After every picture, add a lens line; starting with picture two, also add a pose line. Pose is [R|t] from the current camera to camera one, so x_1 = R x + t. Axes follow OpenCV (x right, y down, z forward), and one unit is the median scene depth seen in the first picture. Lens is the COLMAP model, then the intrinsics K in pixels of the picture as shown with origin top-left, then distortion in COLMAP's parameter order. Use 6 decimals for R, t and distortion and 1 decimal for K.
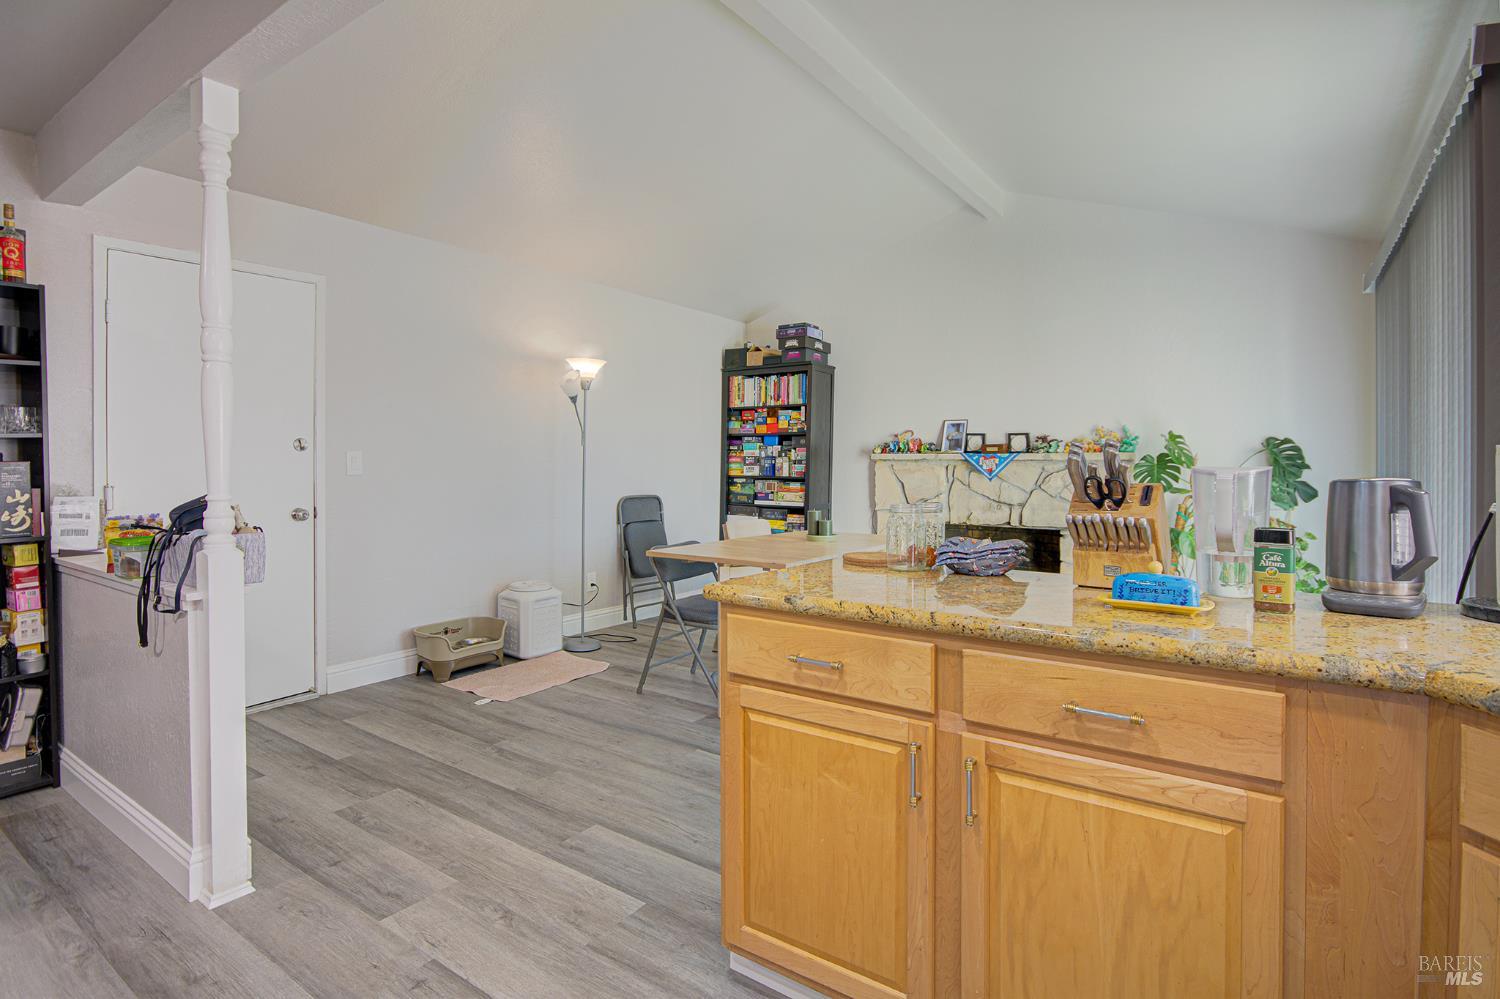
lens RADIAL K [[757.5, 0, 747.1], [0, 757.5, 466.0], [0, 0, 1]] dist [-0.003185, -0.002401]
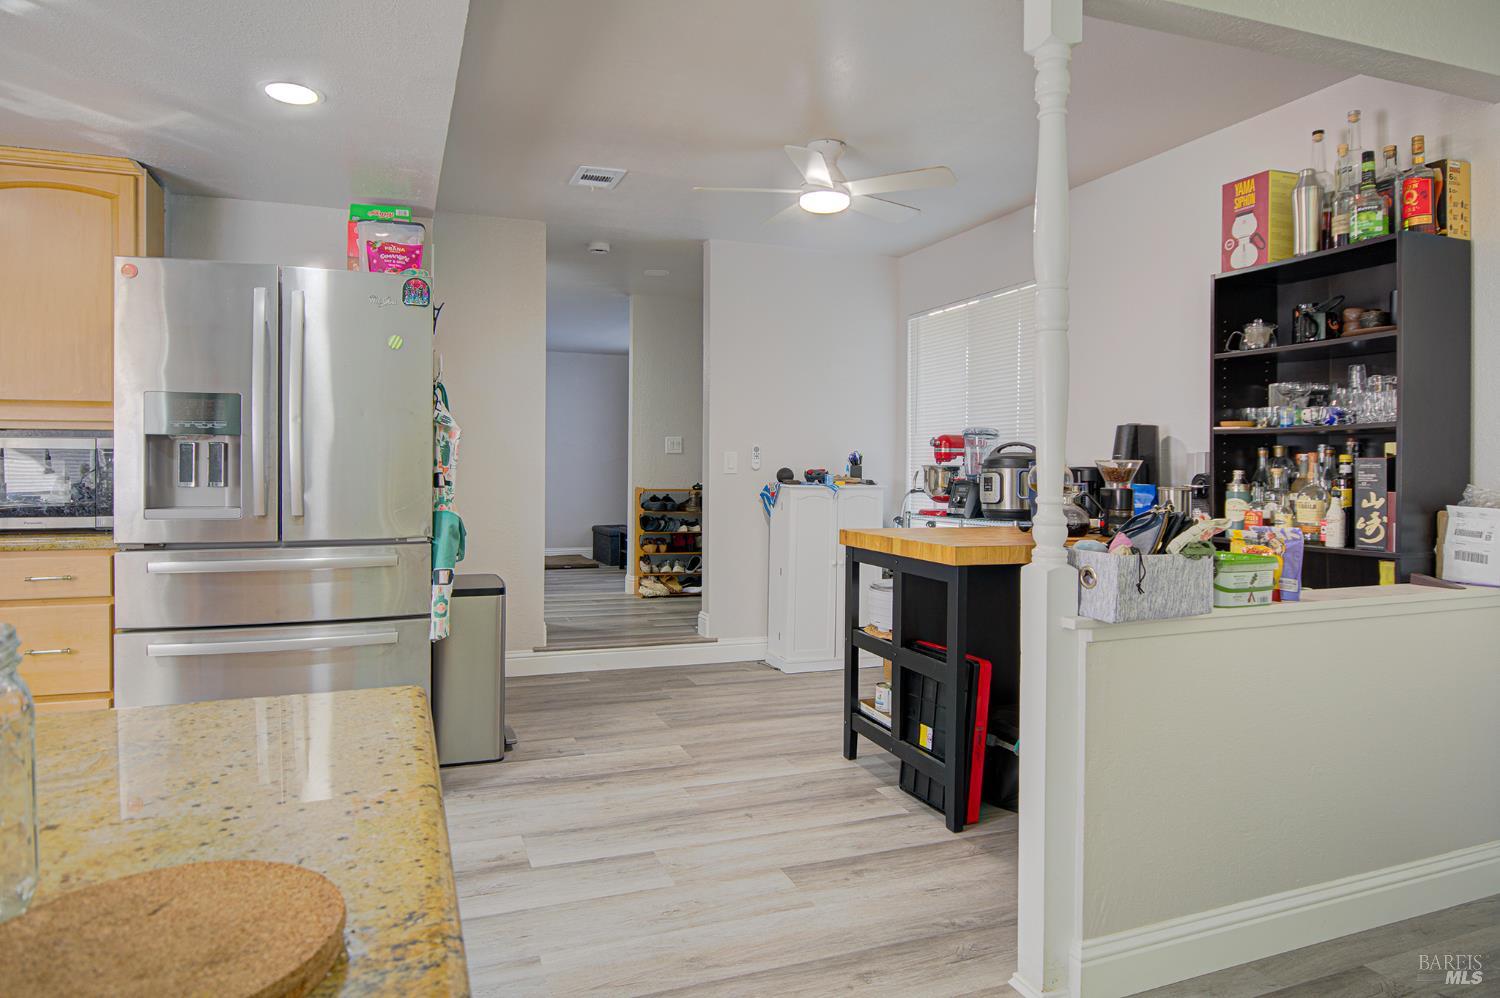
lens RADIAL K [[905.7, 0, 749.2], [0, 905.7, 460.6], [0, 0, 1]] dist [0.000361, -0.000830]
pose [[-0.550838, -0.000069, -0.834612, 0.206548], [-0.010300, 0.999924, 0.006715, -0.002074], [0.834548, 0.012295, -0.550797, 0.915376]]
